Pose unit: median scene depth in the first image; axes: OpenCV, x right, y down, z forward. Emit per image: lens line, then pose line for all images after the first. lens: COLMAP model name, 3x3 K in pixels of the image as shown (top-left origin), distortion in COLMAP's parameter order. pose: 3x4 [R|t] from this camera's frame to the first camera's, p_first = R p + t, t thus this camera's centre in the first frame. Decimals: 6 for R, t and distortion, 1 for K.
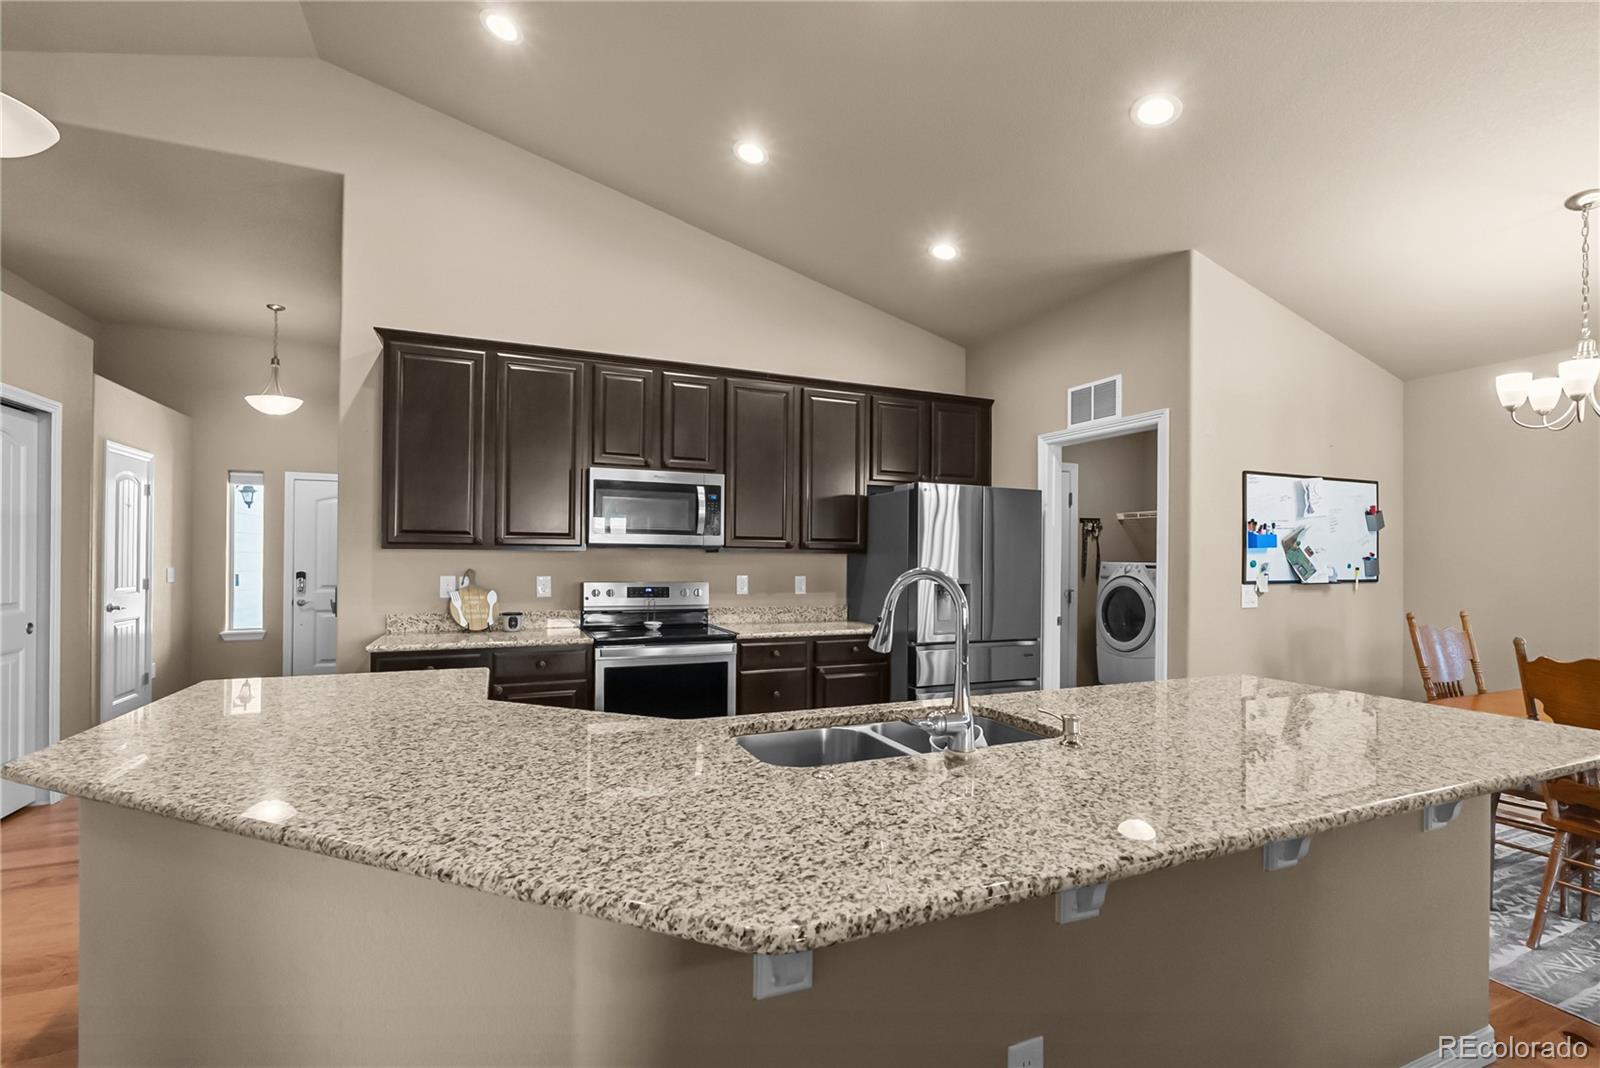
lens RADIAL K [[713.2, 0, 798.1], [0, 713.2, 556.4], [0, 0, 1]] dist [-0.007714, 0.000540]
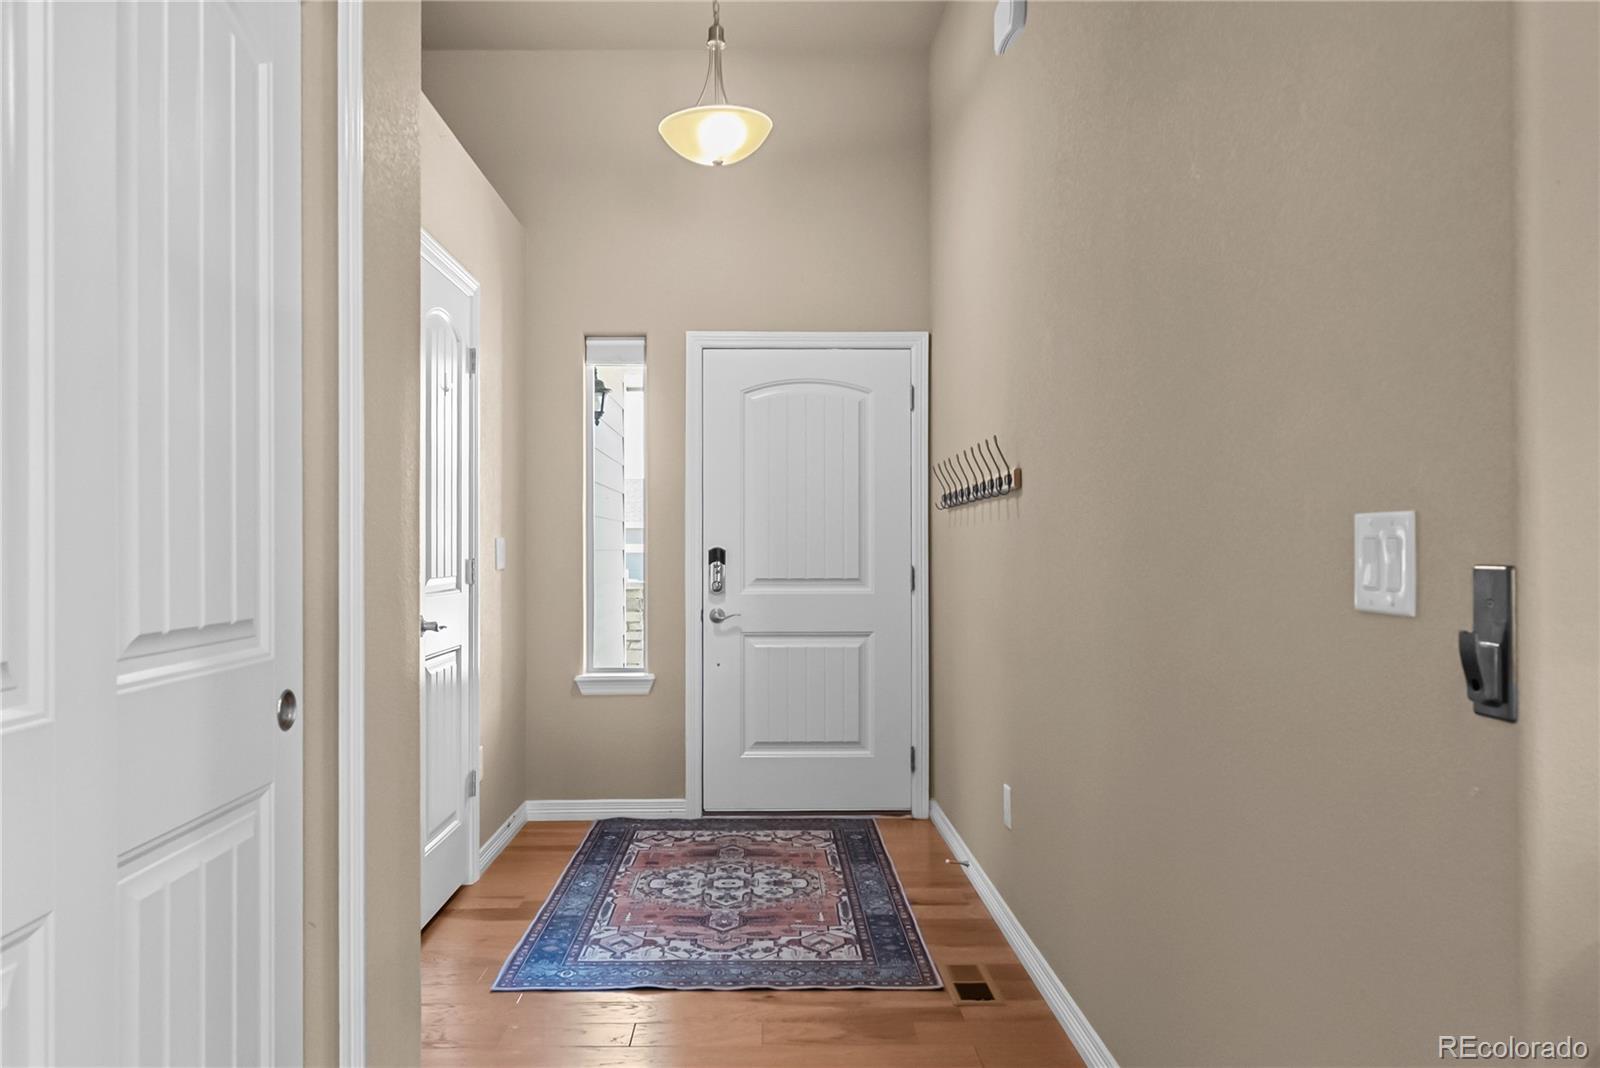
lens RADIAL K [[1172.3, 0, 796.0], [0, 1172.3, 539.4], [0, 0, 1]] dist [-0.011061, -0.000309]
pose [[0.920713, -0.009876, -0.390116, -0.642384], [0.009723, 0.999950, -0.002367, 0.032654], [0.390120, -0.001614, 0.920762, 0.582364]]
